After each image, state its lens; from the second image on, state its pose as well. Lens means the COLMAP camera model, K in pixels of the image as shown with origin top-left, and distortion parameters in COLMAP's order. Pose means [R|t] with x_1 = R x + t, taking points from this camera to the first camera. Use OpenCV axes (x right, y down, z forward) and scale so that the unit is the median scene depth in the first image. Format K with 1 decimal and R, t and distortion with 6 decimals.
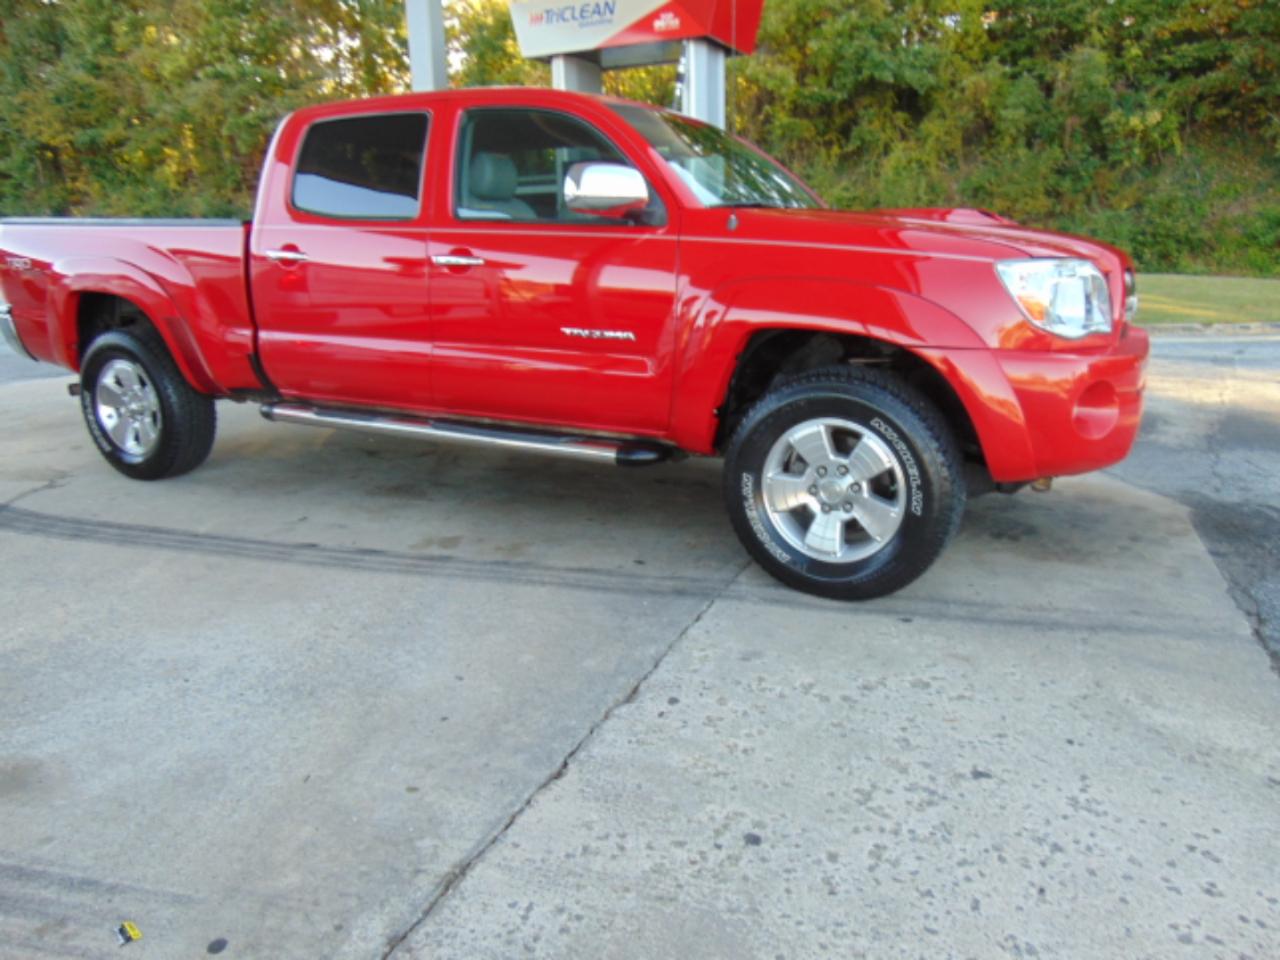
lens RADIAL K [[958.7, 0, 645.4], [0, 958.7, 485.2], [0, 0, 1]] dist [-0.026499, 0.056804]
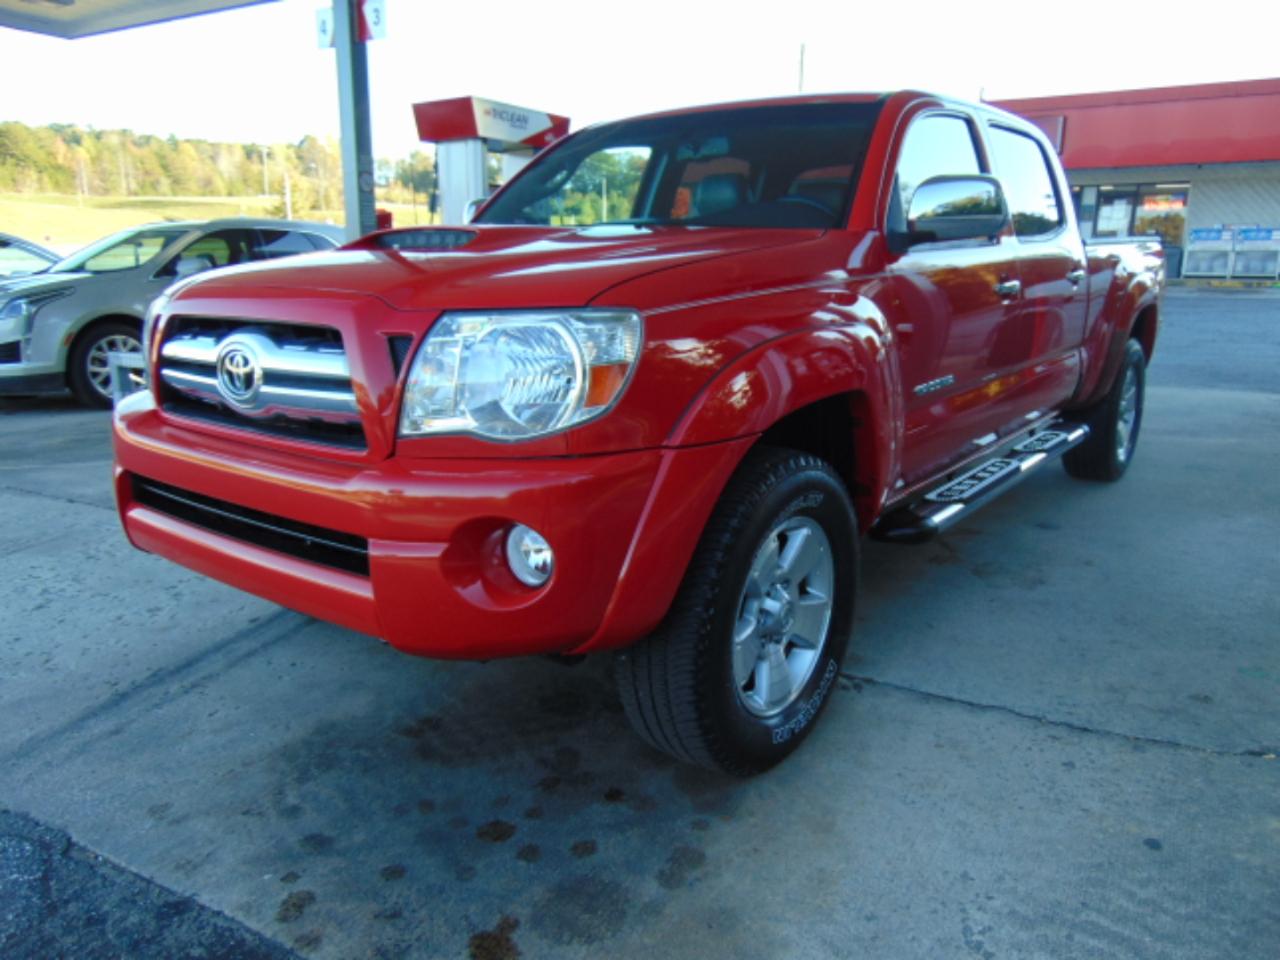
lens RADIAL K [[958.7, 0, 645.4], [0, 958.7, 485.2], [0, 0, 1]] dist [-0.026499, 0.056804]
pose [[-0.162858, 0.239918, -0.957035, 0.110312], [-0.240156, 0.931173, 0.274302, -0.037067], [0.956976, 0.274510, -0.094031, 0.137071]]
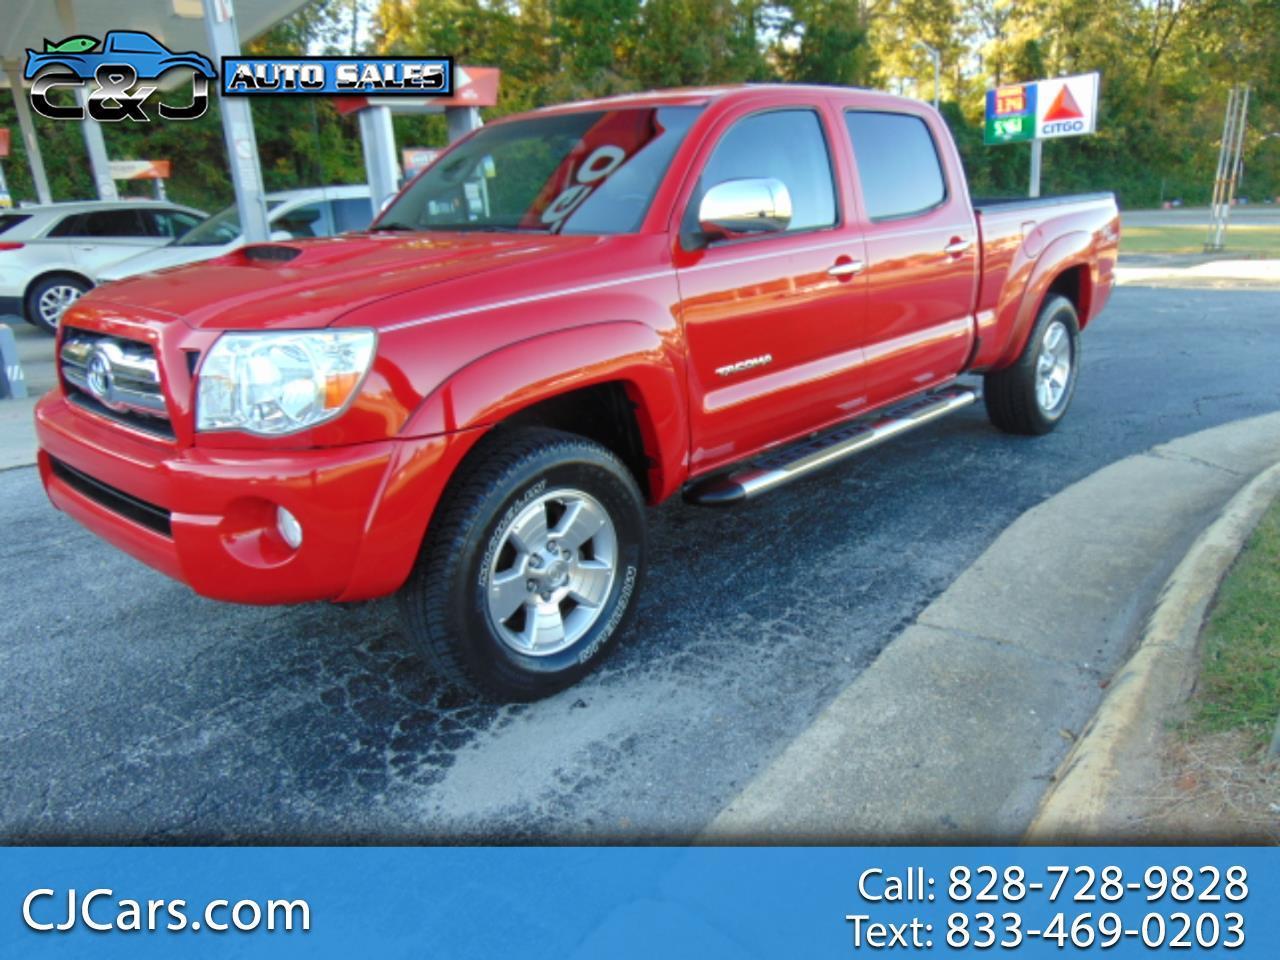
lens RADIAL K [[958.7, 0, 645.4], [0, 958.7, 485.2], [0, 0, 1]] dist [-0.026499, 0.056804]
pose [[-0.255826, 0.300293, -0.918900, 0.116402], [-0.208876, 0.910908, 0.355834, -0.049439], [0.943888, 0.282968, -0.170310, 0.161949]]
